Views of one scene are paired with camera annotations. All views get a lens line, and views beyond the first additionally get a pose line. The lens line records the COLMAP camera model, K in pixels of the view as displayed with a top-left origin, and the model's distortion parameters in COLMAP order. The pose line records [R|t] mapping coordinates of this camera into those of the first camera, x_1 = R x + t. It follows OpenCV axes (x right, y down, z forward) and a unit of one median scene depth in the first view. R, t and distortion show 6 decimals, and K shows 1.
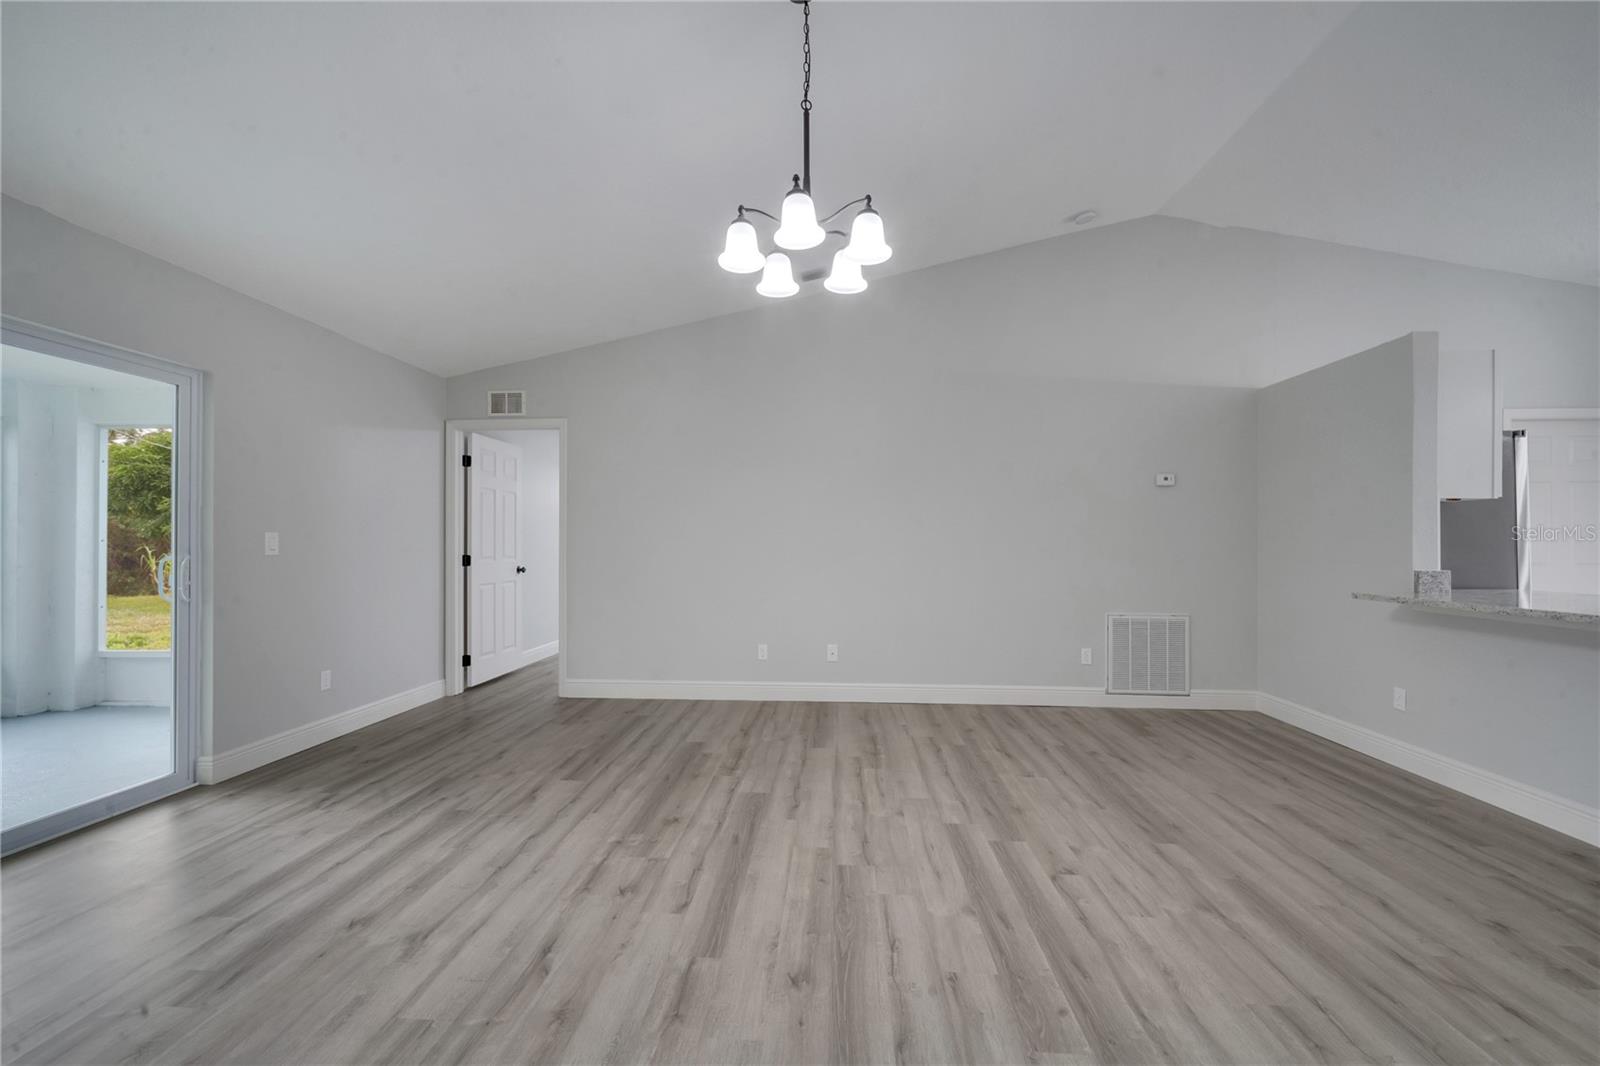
lens RADIAL K [[651.1, 0, 797.4], [0, 651.1, 541.1], [0, 0, 1]] dist [0.003972, -0.000259]
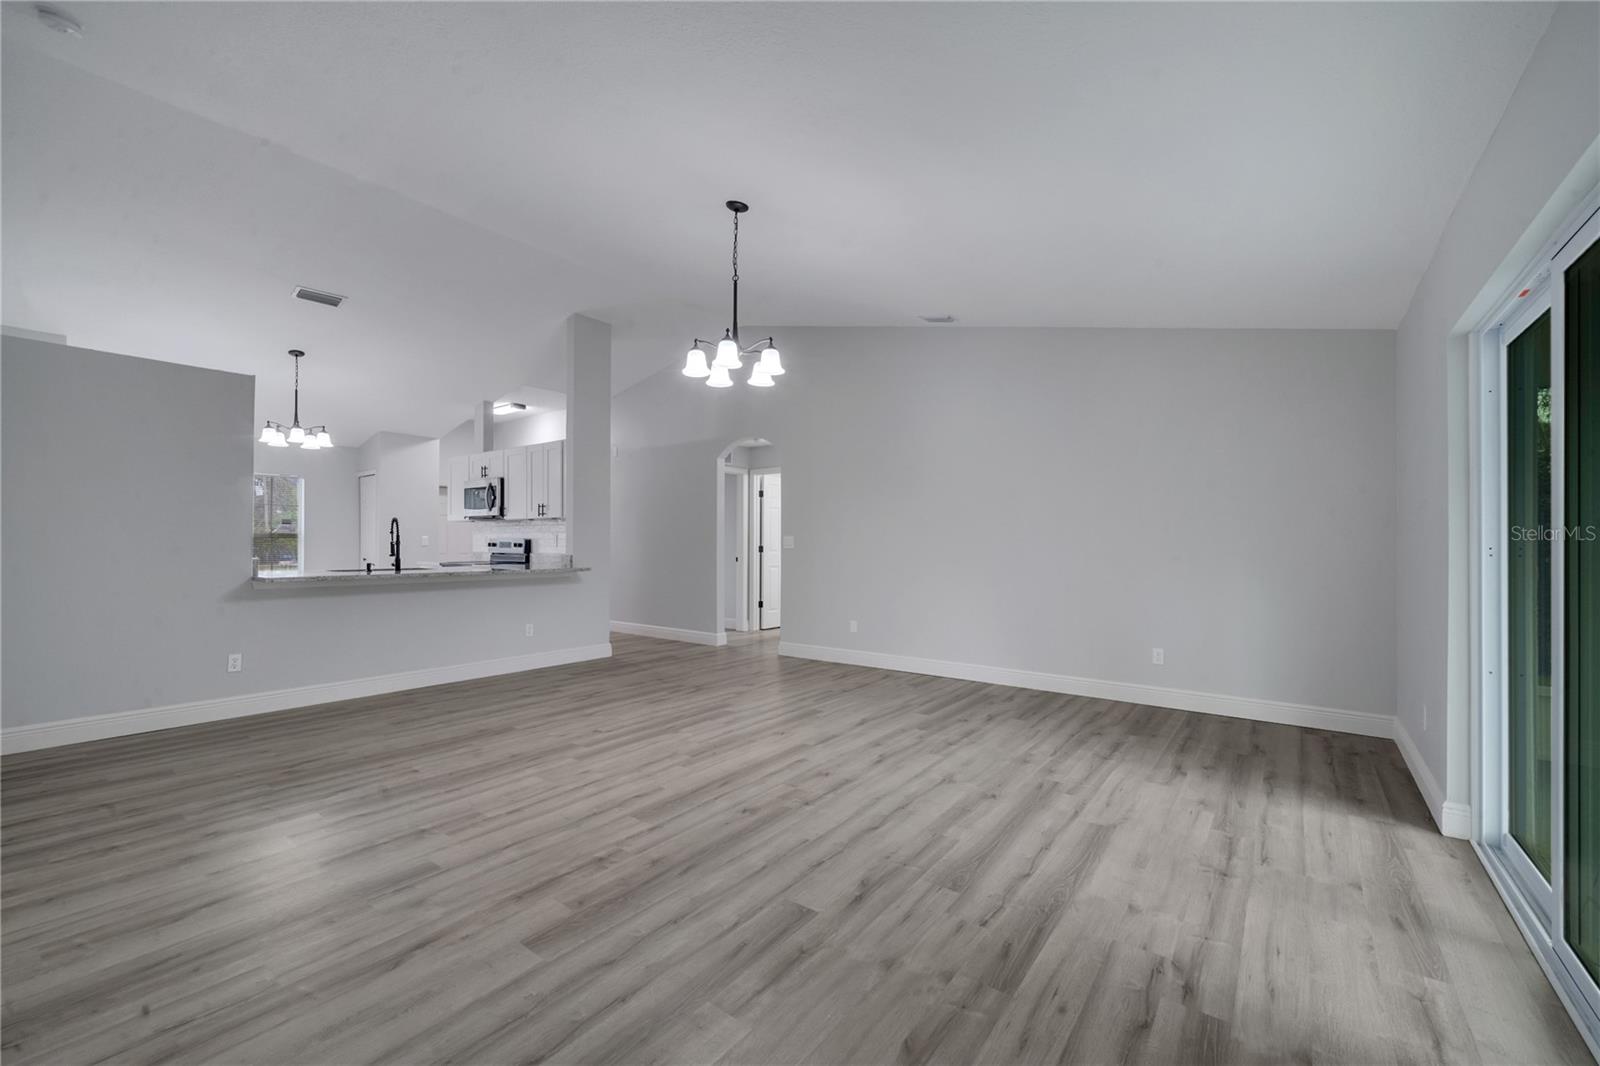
lens RADIAL K [[651.5, 0, 791.6], [0, 651.5, 546.5], [0, 0, 1]] dist [0.001371, -0.000847]
pose [[-0.831482, -0.008048, 0.555493, -0.746049], [-0.009188, 0.999958, 0.000734, 0.010784], [-0.555475, -0.004494, -0.831521, 1.663735]]
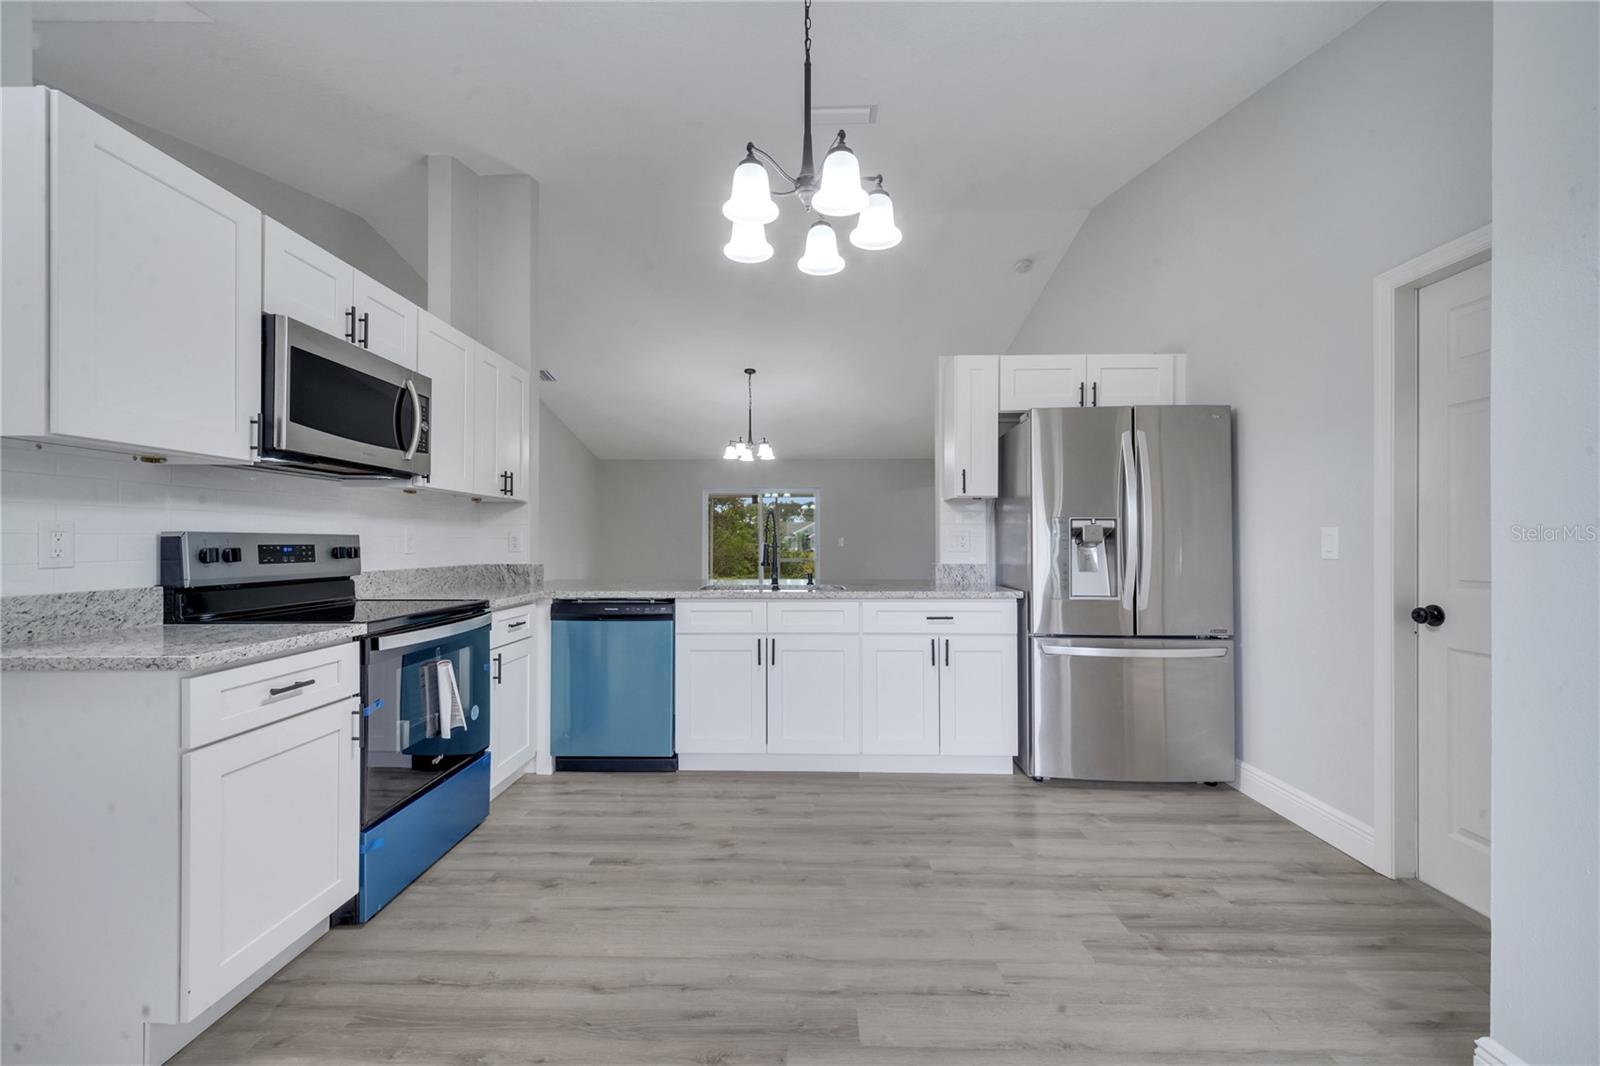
lens RADIAL K [[644.9, 0, 792.0], [0, 644.9, 535.4], [0, 0, 1]] dist [0.000383, -0.000270]
pose [[0.044894, -0.011579, -0.998925, 2.357375], [0.006233, 0.999917, -0.011310, 0.006972], [0.998972, -0.005718, 0.044962, 0.772088]]
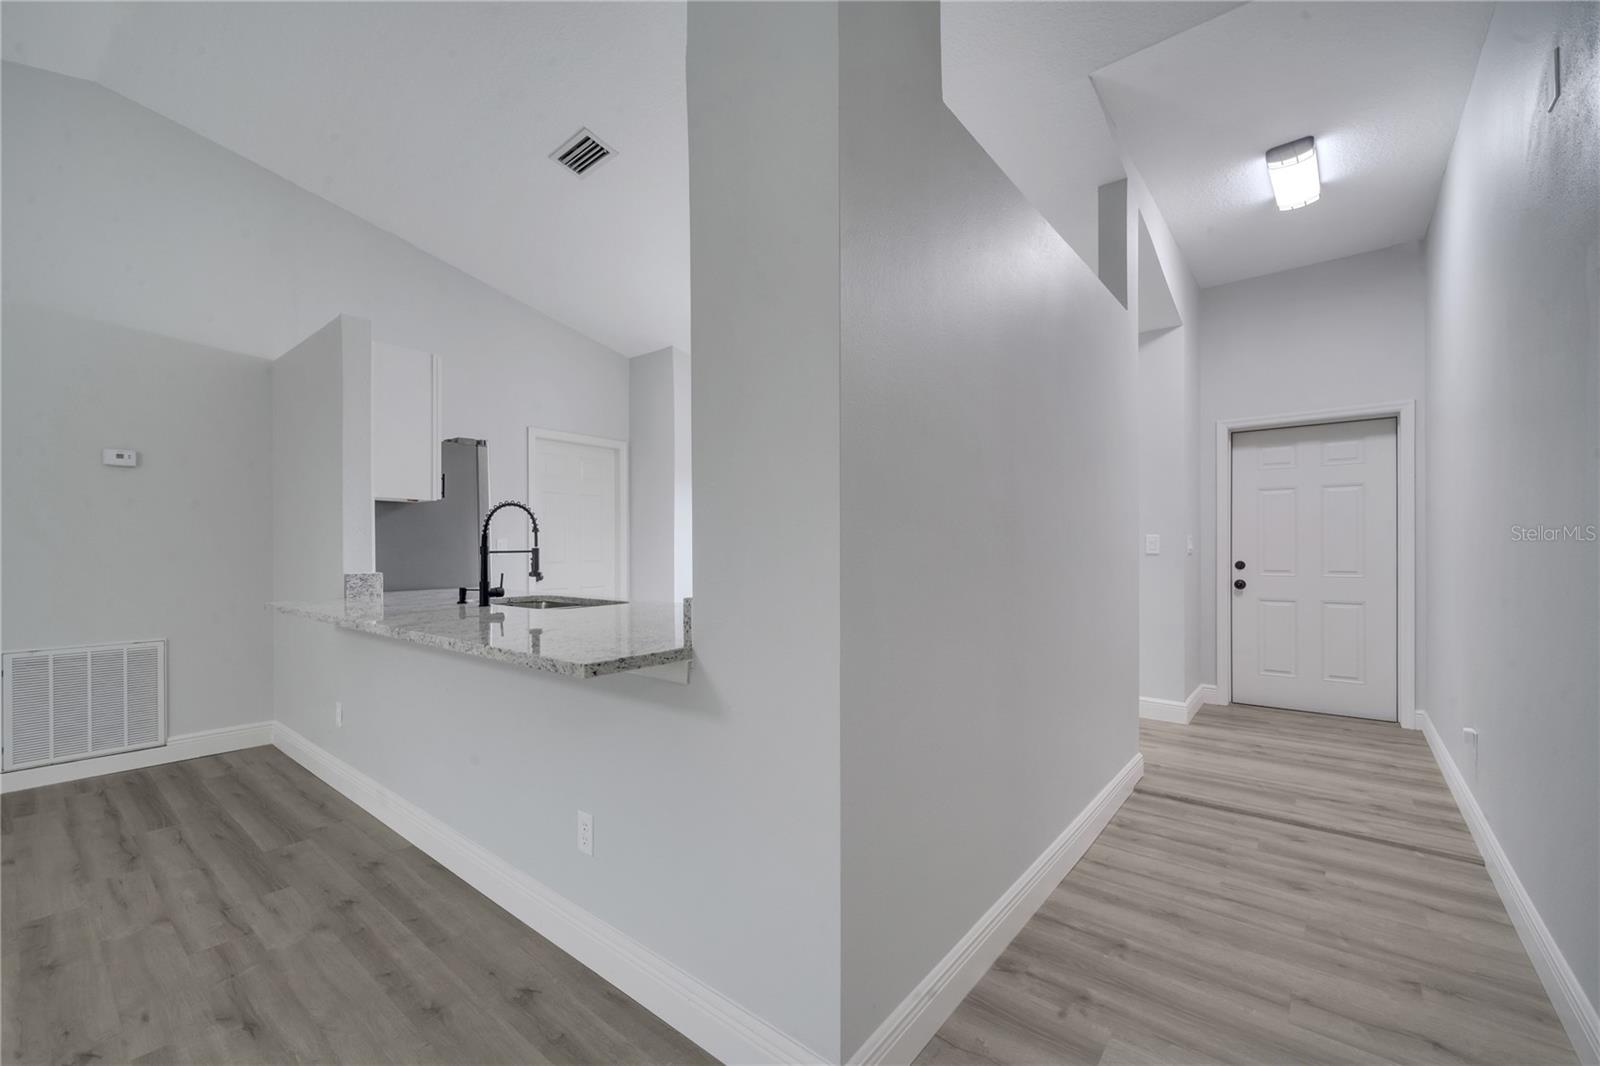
lens RADIAL K [[651.4, 0, 794.2], [0, 651.4, 545.9], [0, 0, 1]] dist [0.008068, -0.003720]
pose [[0.578712, -0.002966, 0.815527, 0.627061], [-0.000648, 0.999991, 0.004097, 0.001762], [-0.815532, -0.002899, 0.578705, -0.057832]]
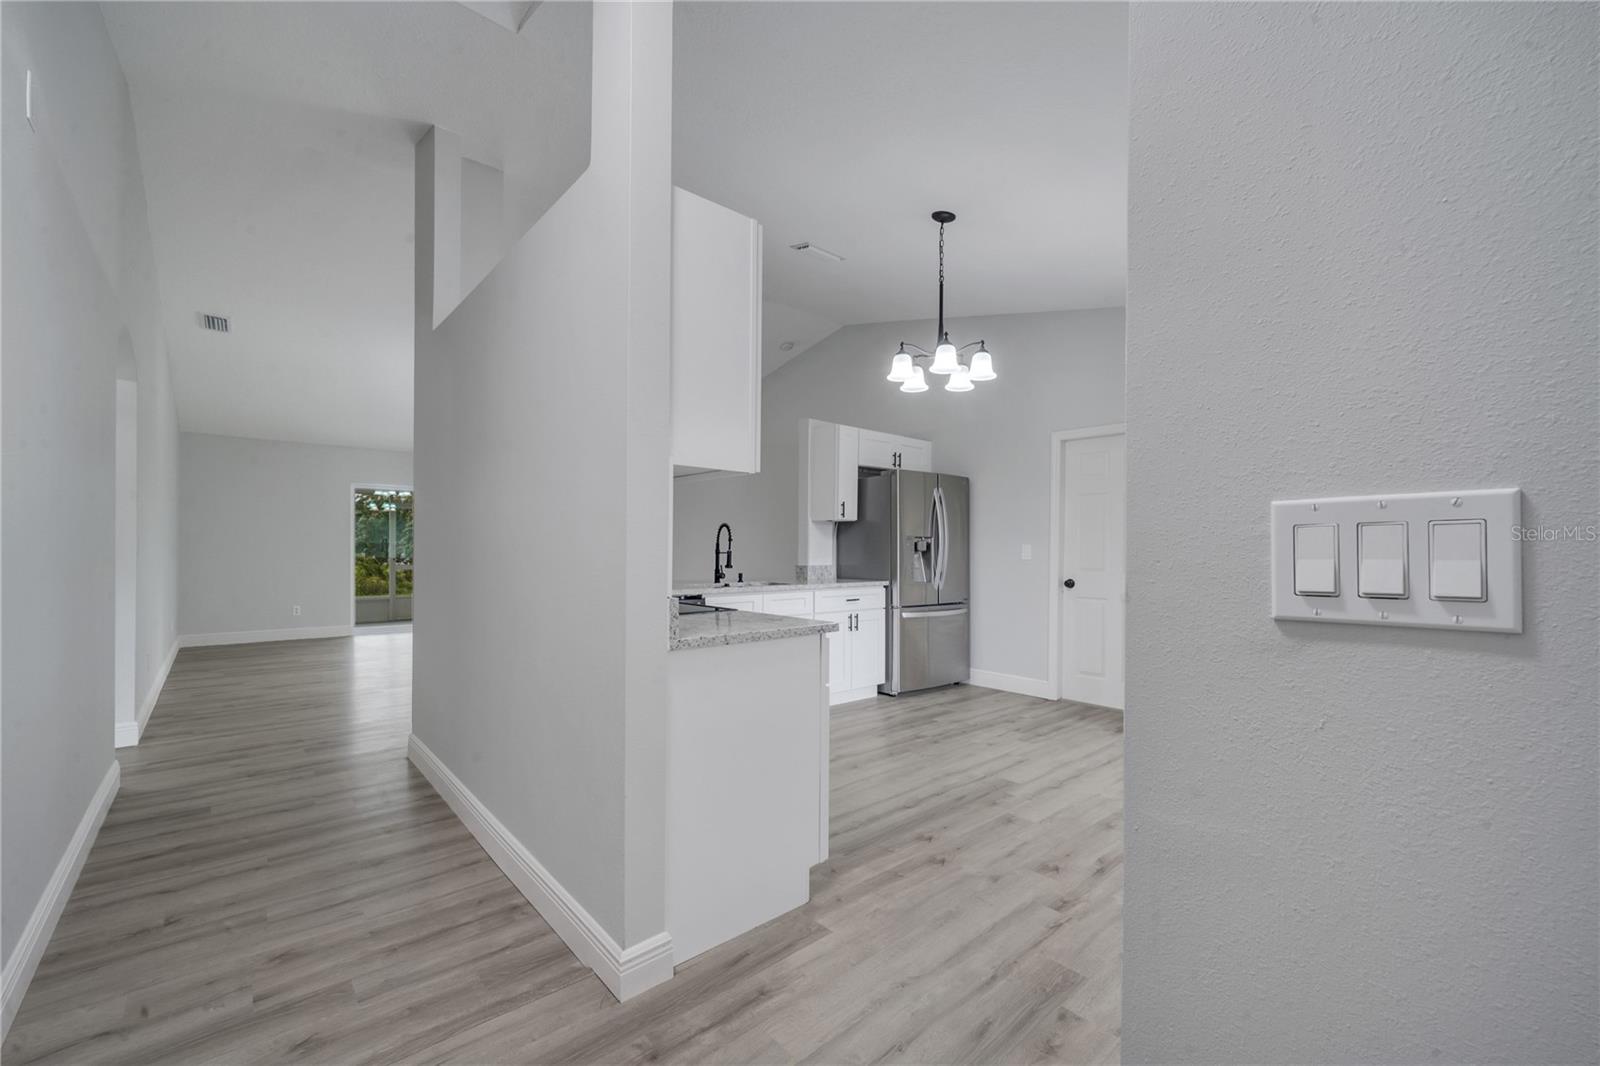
lens RADIAL K [[651.5, 0, 791.6], [0, 651.5, 546.5], [0, 0, 1]] dist [0.001371, -0.000847]
pose [[0.706953, 0.000923, -0.707260, 2.356698], [-0.002683, 0.999995, -0.001377, 0.000985], [0.707256, 0.002871, 0.706952, -0.194209]]
